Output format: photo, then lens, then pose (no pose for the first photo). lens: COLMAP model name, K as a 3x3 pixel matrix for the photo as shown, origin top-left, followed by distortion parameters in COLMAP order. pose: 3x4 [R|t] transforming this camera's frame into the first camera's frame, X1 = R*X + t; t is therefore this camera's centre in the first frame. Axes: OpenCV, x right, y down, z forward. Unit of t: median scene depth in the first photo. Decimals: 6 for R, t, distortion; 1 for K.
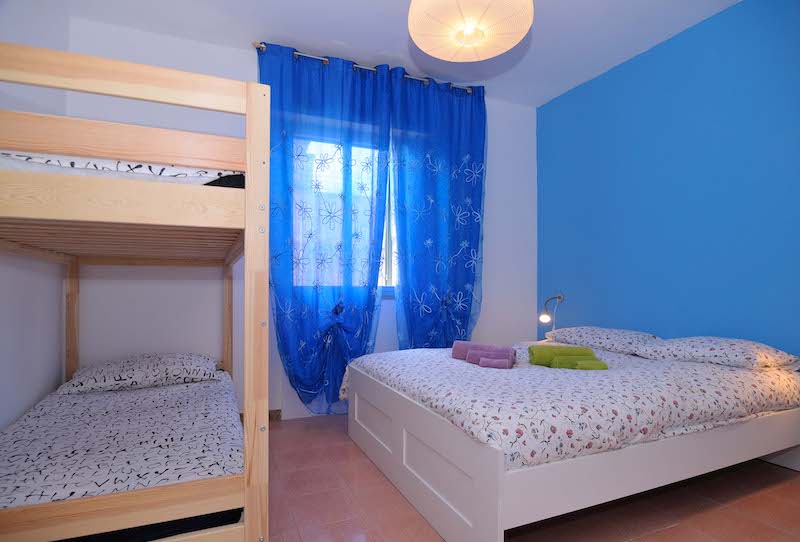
lens RADIAL K [[434.5, 0, 400.0], [0, 434.5, 271.0], [0, 0, 1]] dist [-0.001352, -0.000408]
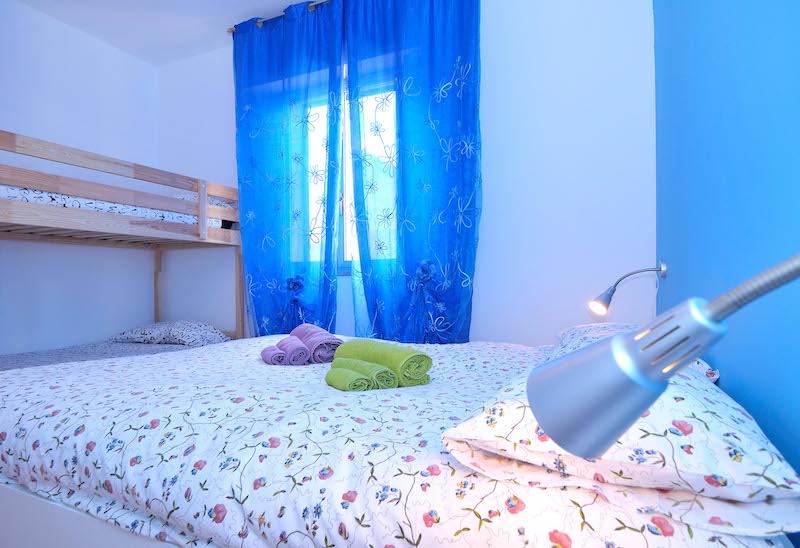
lens RADIAL K [[454.2, 0, 400.0], [0, 454.2, 274.0], [0, 0, 1]] dist [0.001546, 0.000357]
pose [[0.631013, -0.006749, -0.775743, 0.934244], [0.007901, 0.999966, -0.002272, 0.096839], [0.775732, -0.004695, 0.631045, 0.720237]]
